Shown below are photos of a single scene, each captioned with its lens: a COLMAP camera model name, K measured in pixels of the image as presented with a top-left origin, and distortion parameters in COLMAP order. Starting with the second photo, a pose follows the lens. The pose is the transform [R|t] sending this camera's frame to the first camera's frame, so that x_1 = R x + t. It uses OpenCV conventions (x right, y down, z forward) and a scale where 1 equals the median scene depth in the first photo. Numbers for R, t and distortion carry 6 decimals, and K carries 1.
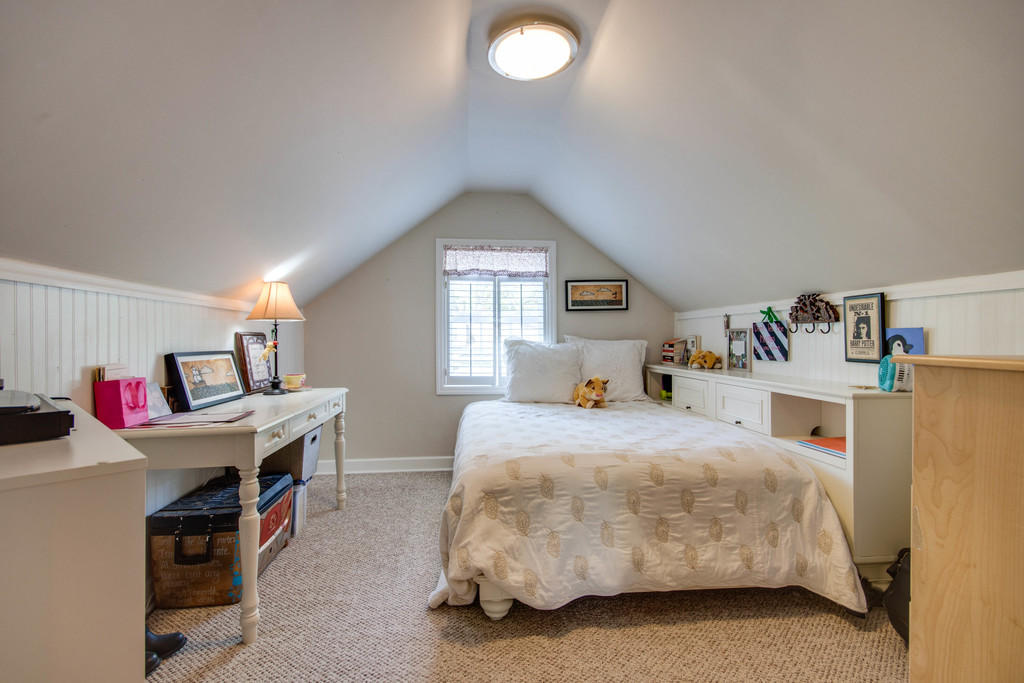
lens RADIAL K [[476.2, 0, 511.3], [0, 476.2, 334.8], [0, 0, 1]] dist [0.014832, -0.000129]
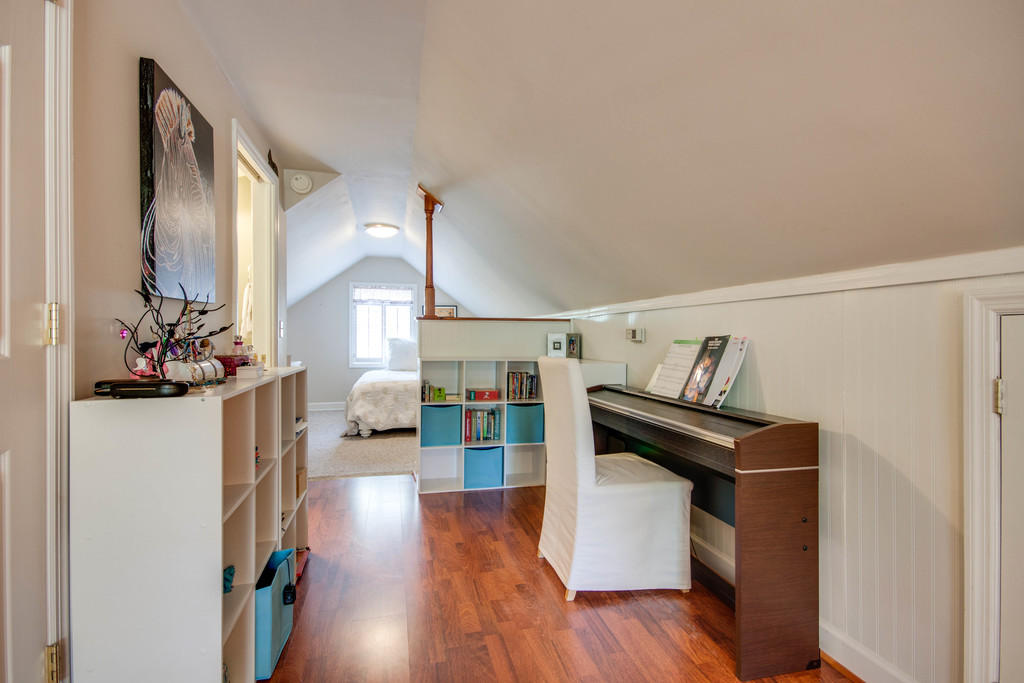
lens RADIAL K [[476.2, 0, 511.3], [0, 476.2, 334.8], [0, 0, 1]] dist [0.014832, -0.000129]
pose [[0.989365, 0.005590, 0.145349, 0.192138], [-0.006242, 0.999972, 0.004028, -0.011704], [-0.145322, -0.004892, 0.989372, -0.896885]]
